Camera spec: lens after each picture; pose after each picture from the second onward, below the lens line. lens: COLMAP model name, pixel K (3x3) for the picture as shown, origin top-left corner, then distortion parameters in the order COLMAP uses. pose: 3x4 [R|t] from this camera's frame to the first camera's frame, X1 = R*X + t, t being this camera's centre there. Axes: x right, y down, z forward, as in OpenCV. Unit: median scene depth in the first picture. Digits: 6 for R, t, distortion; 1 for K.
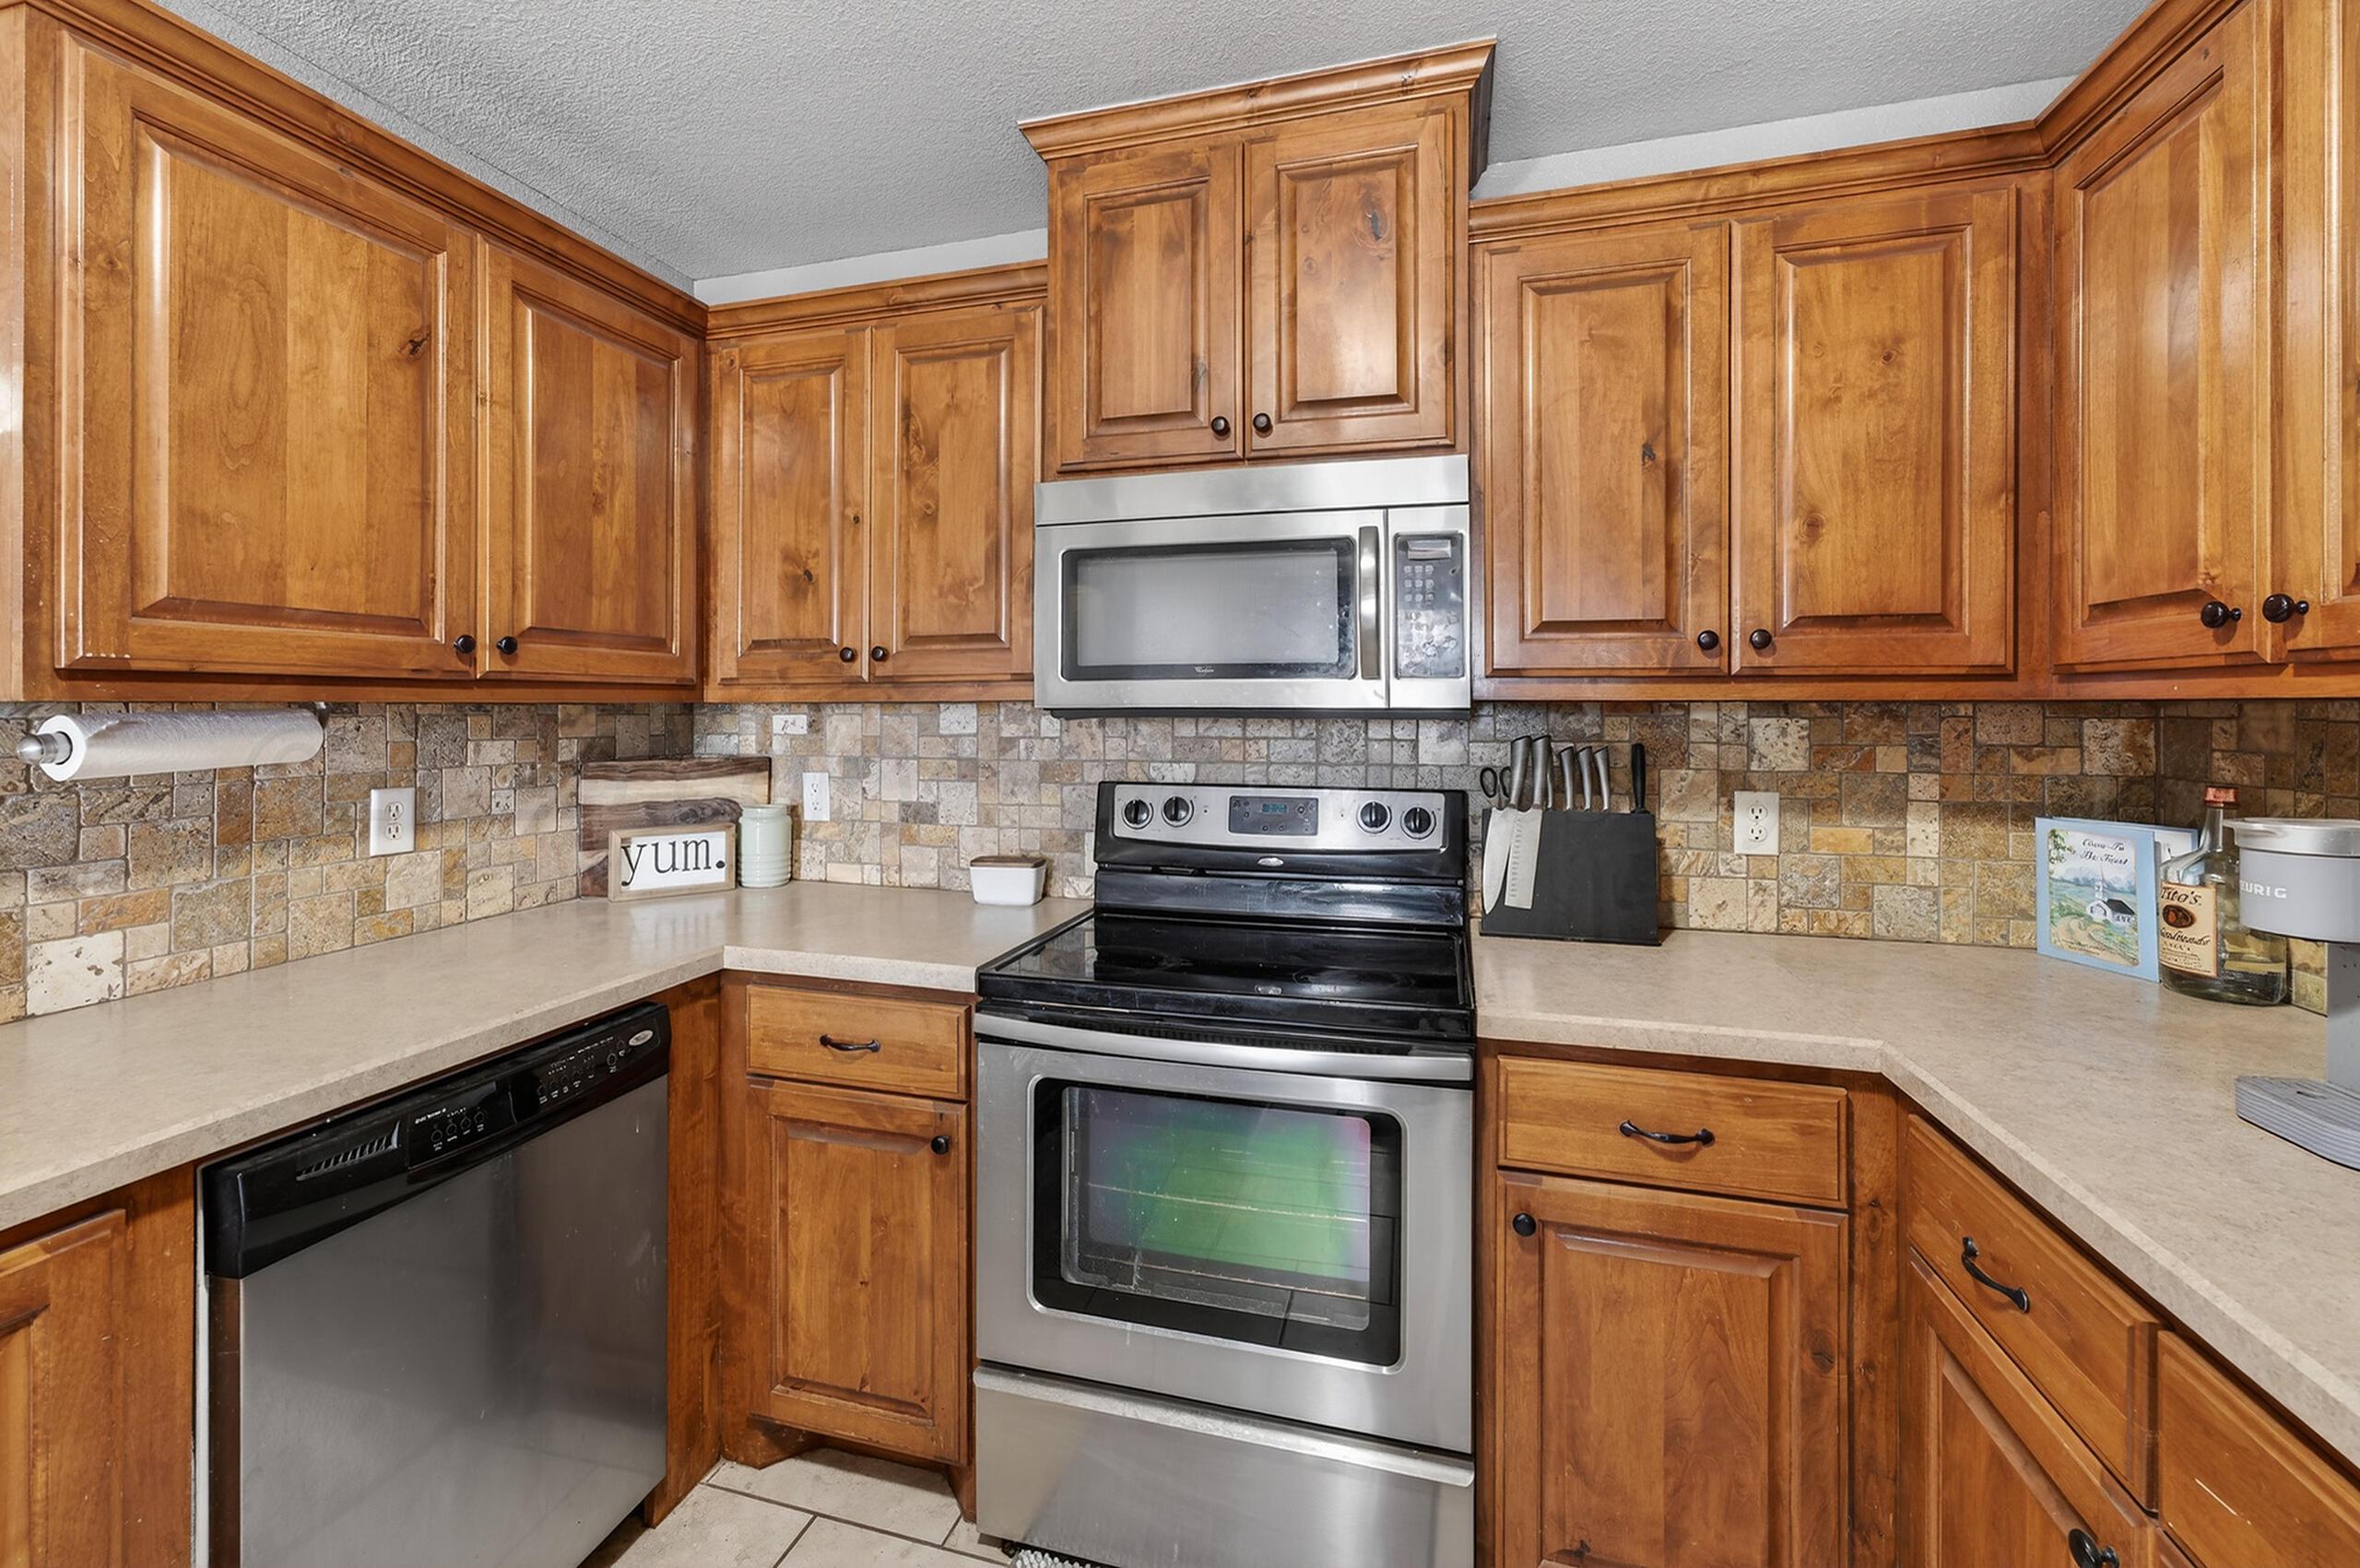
lens RADIAL K [[973.1, 0, 1158.9], [0, 973.1, 702.3], [0, 0, 1]] dist [0.000888, 0.003497]
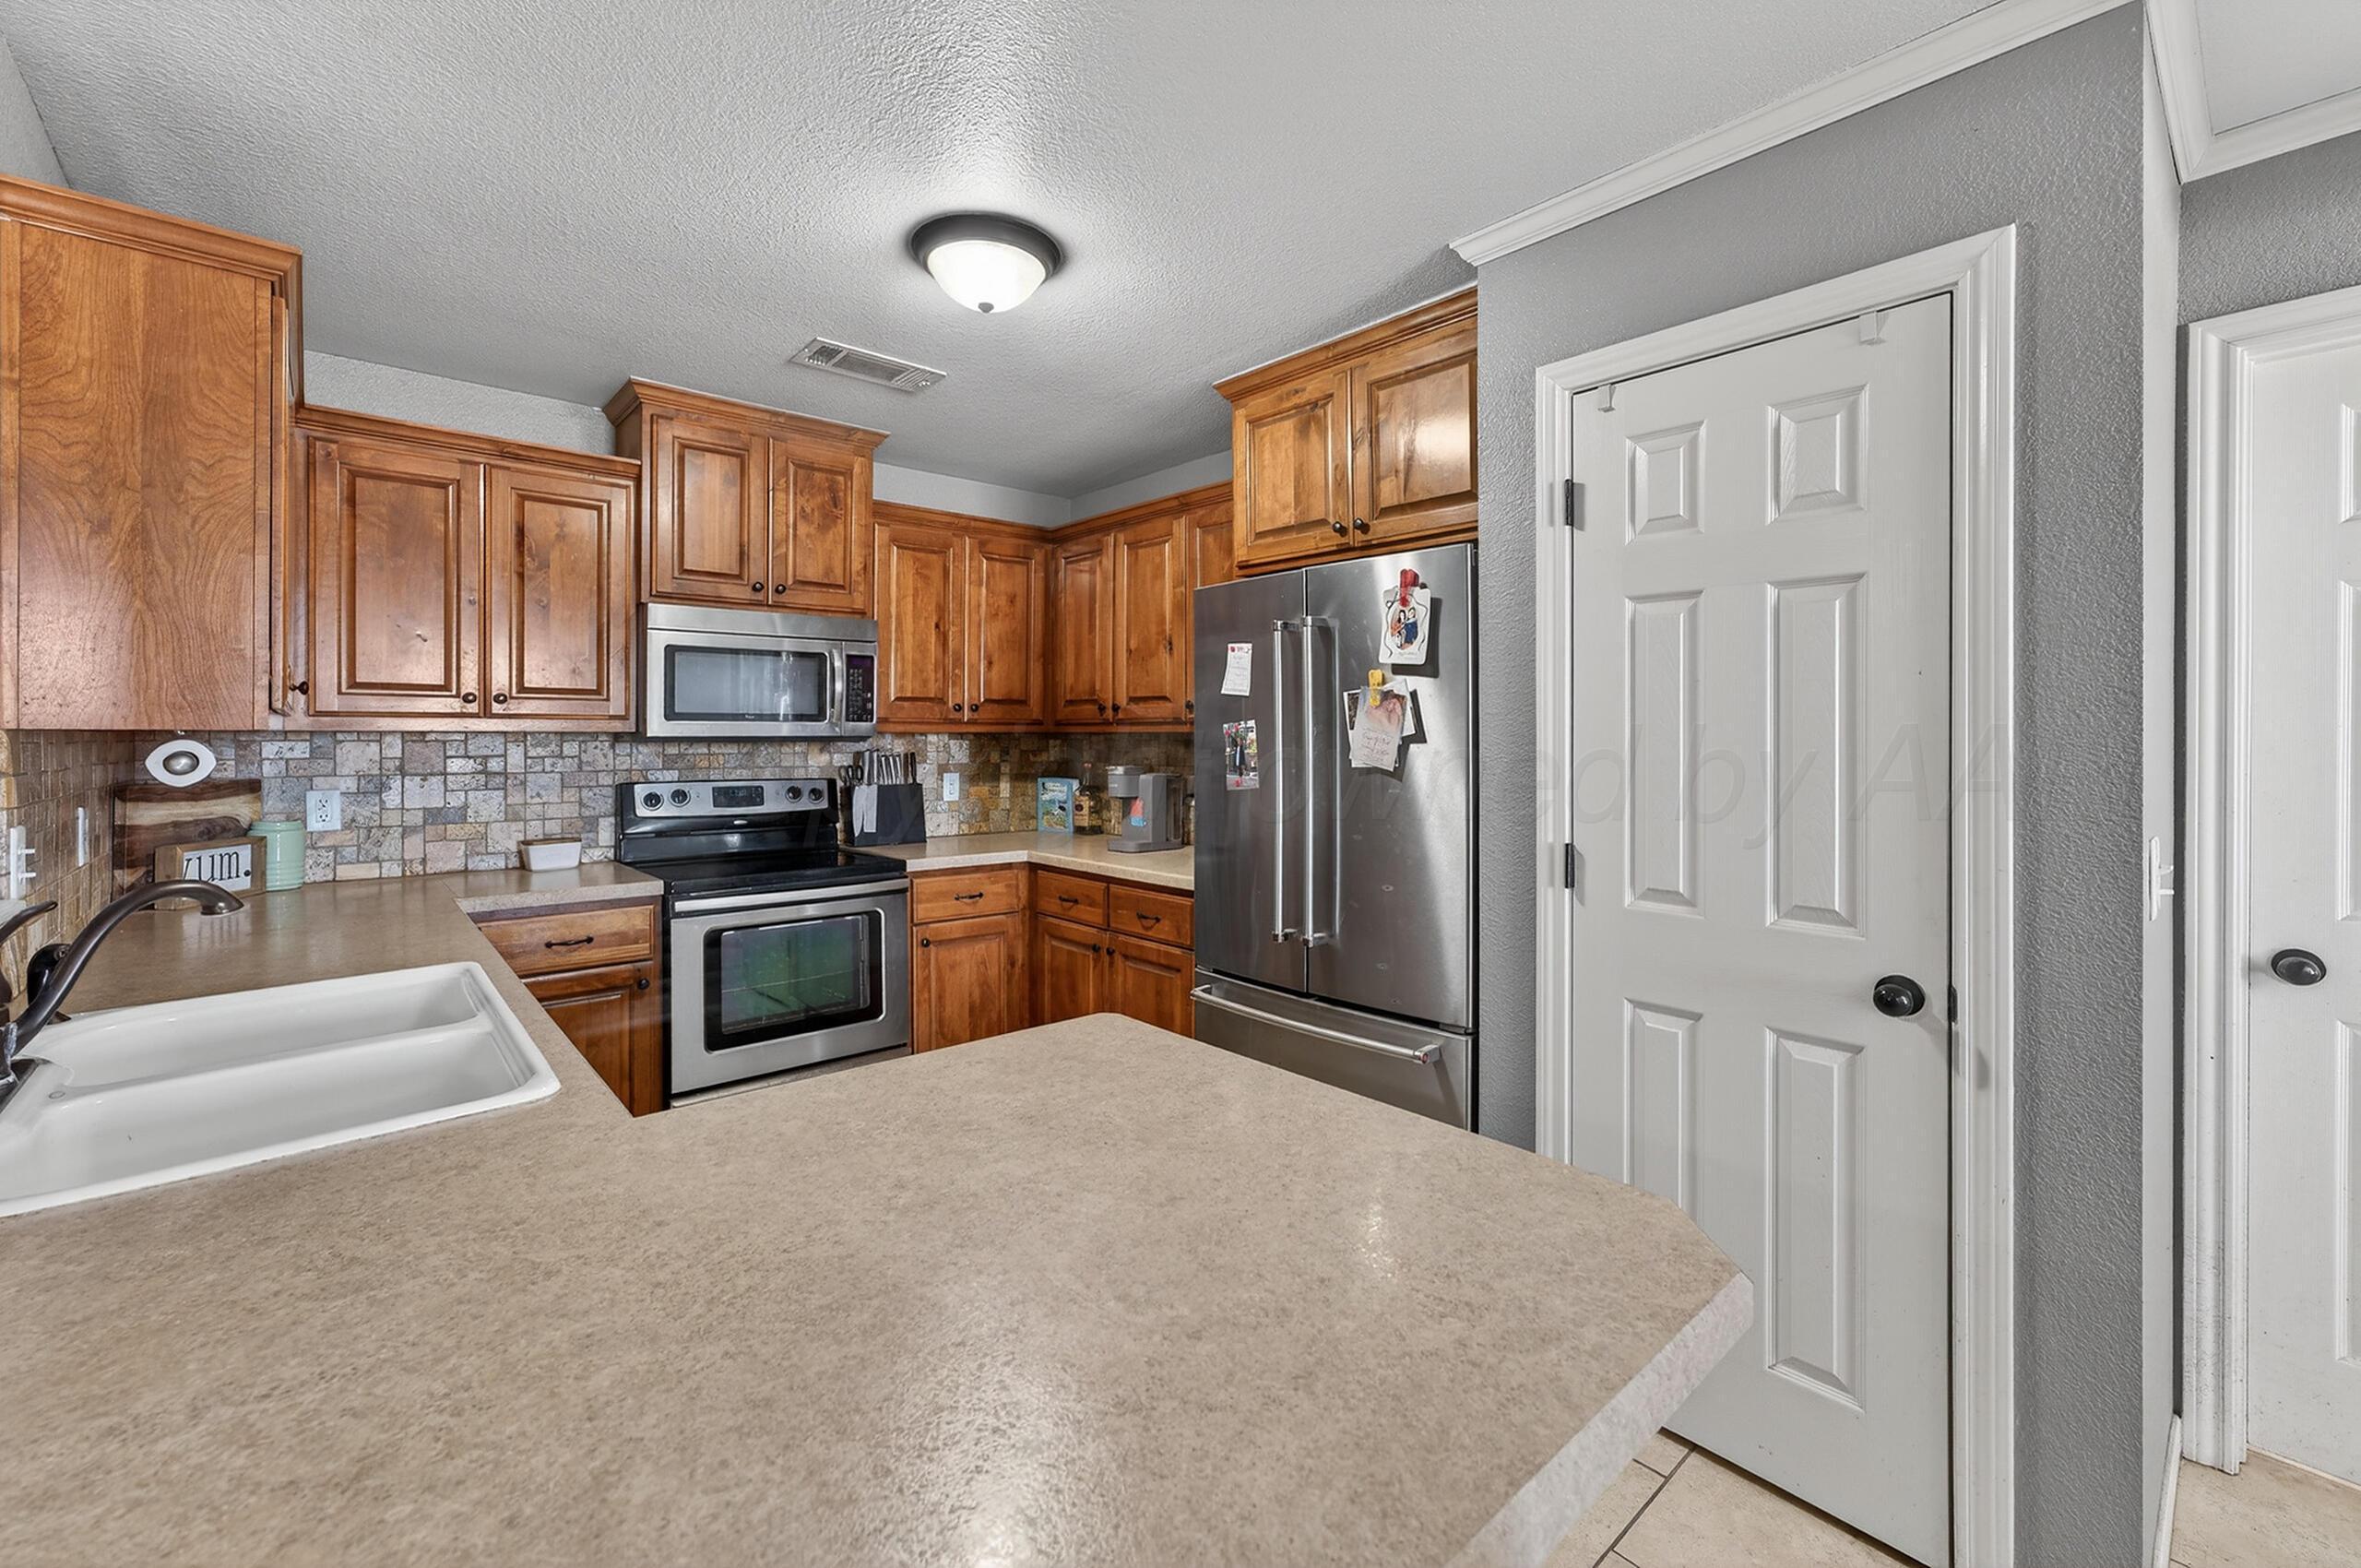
lens RADIAL K [[973.6, 0, 1164.5], [0, 973.6, 711.9], [0, 0, 1]] dist [0.000888, 0.003497]
pose [[0.535895, 0.021391, 0.844013, -1.237253], [-0.005139, 0.999743, -0.022075, -0.001838], [-0.844269, 0.007492, 0.535868, -0.749330]]
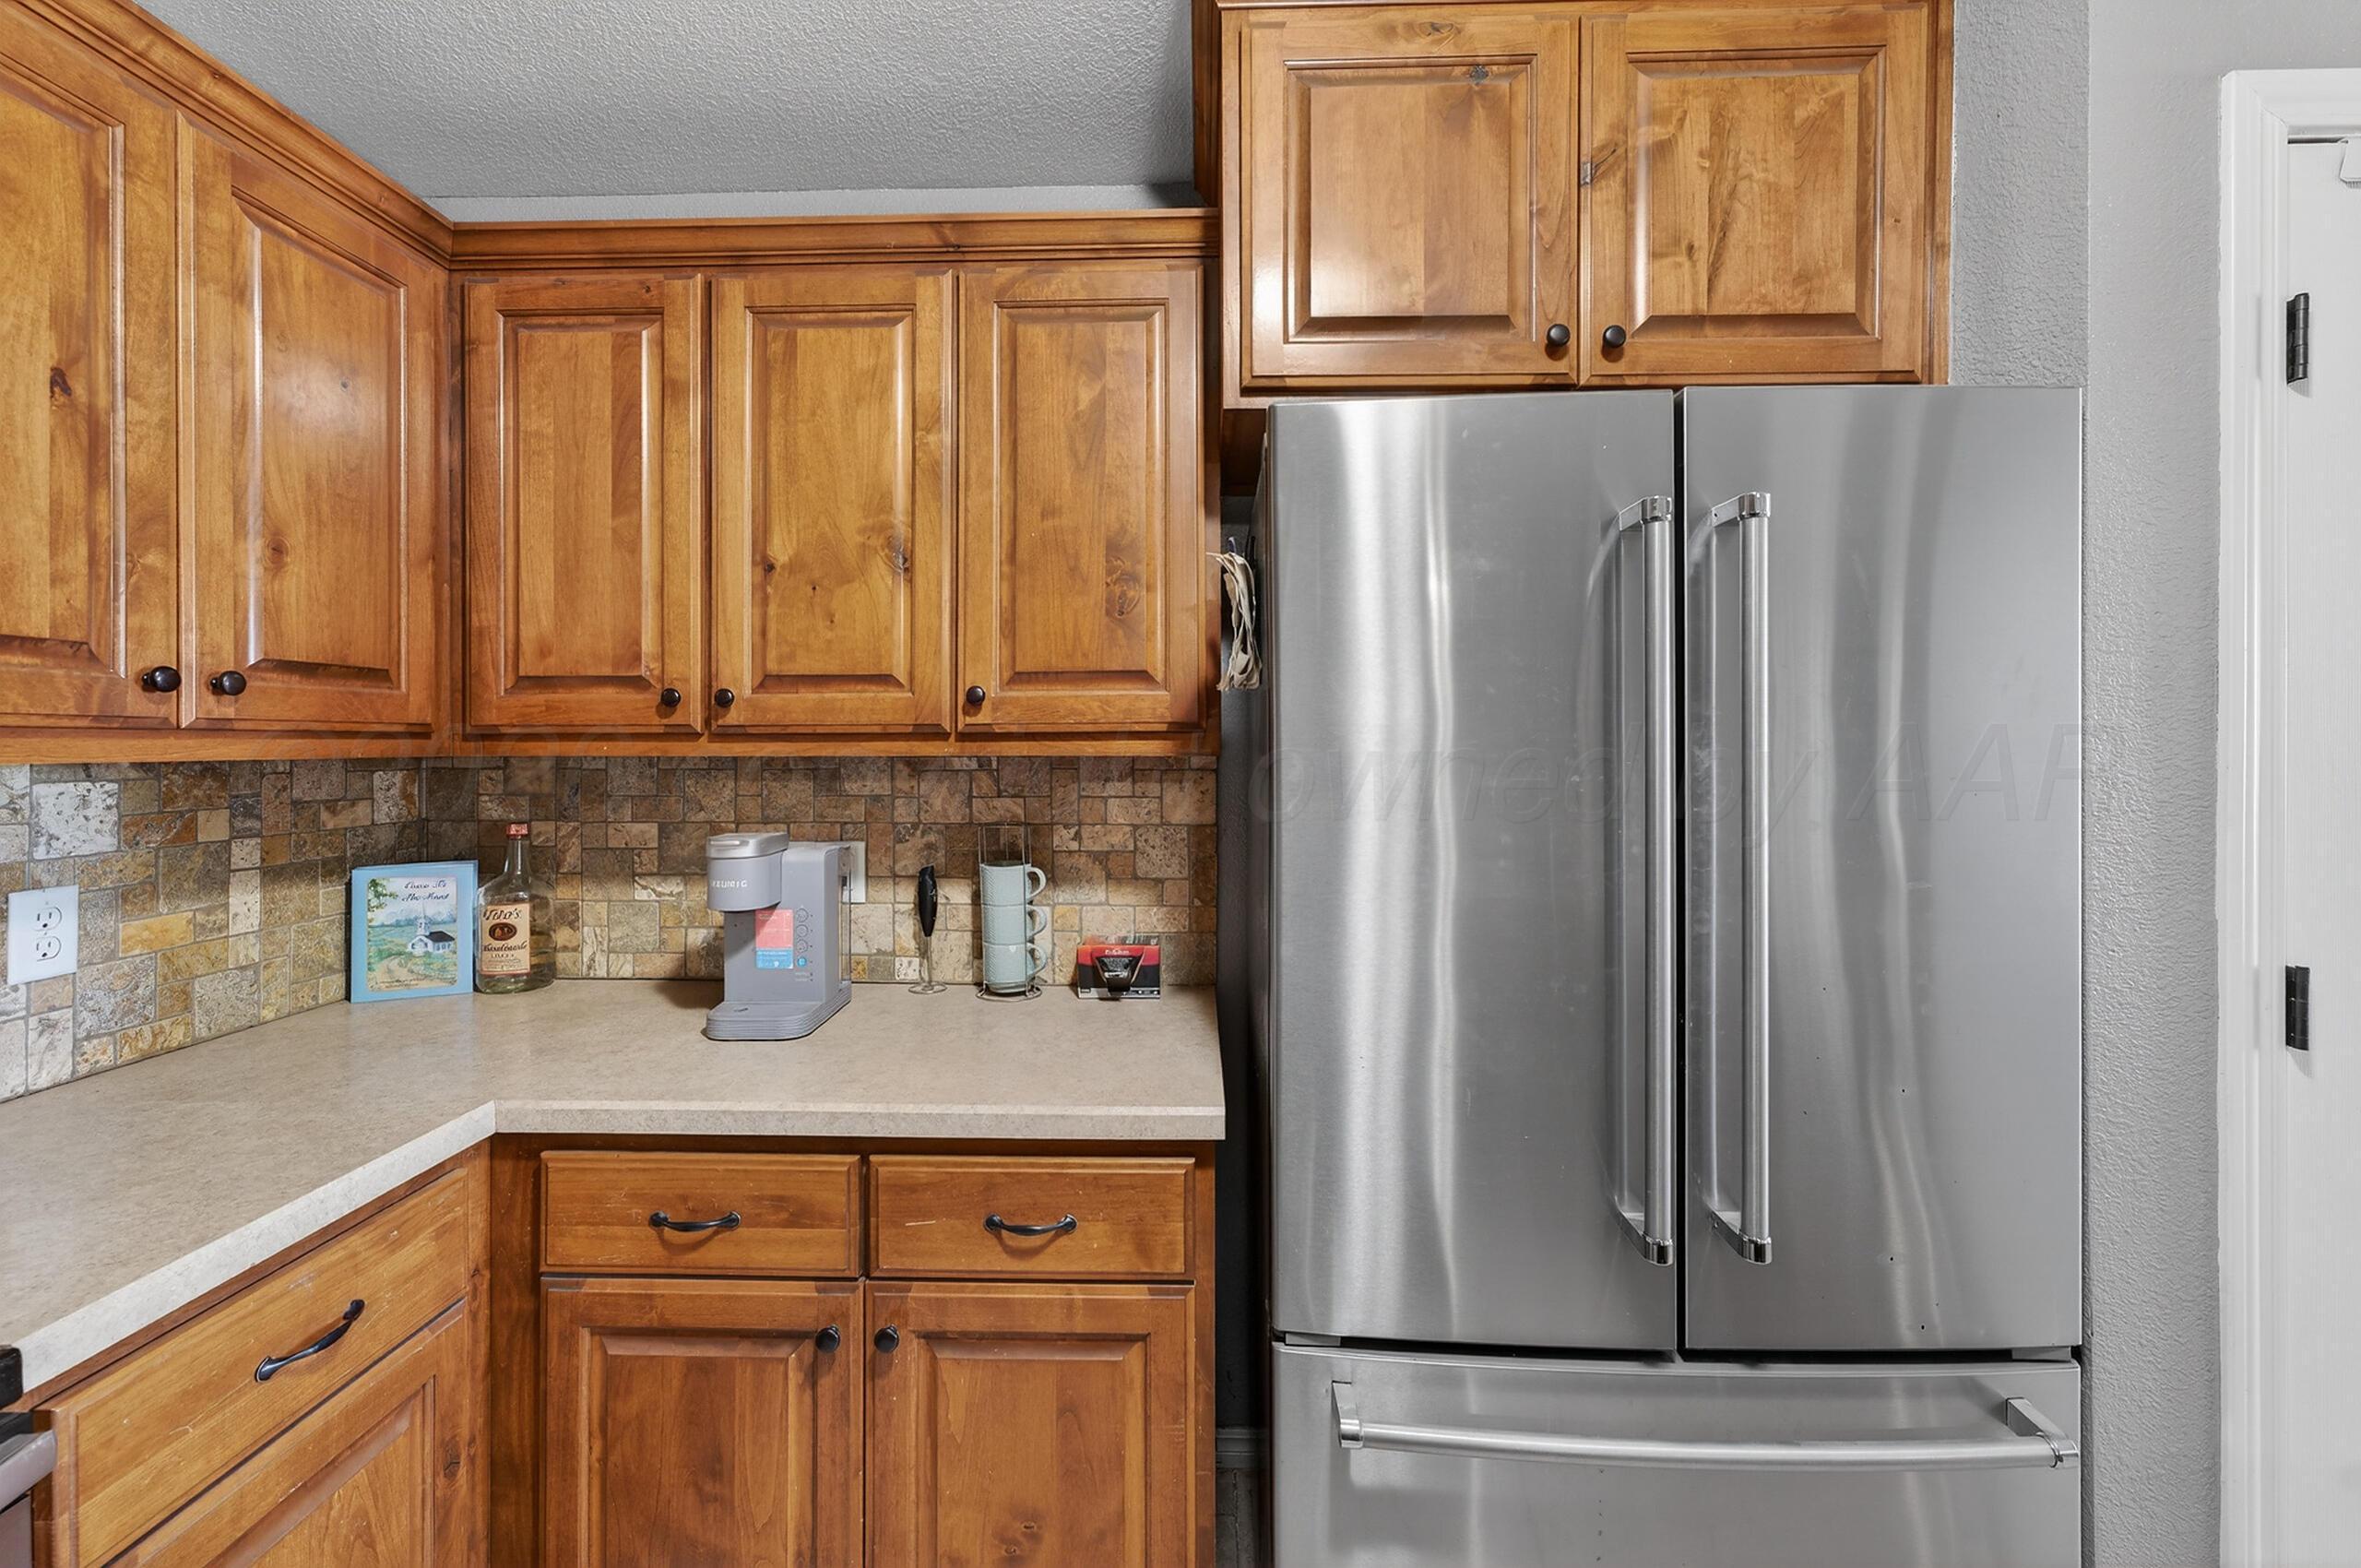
lens RADIAL K [[973.6, 0, 1166.1], [0, 973.6, 739.0], [0, 0, 1]] dist [0.000888, 0.003497]
pose [[-0.244877, 0.002808, 0.969550, -0.330698], [-0.002810, 0.999990, -0.003605, -0.019495], [-0.969550, -0.003607, -0.244866, 0.473597]]
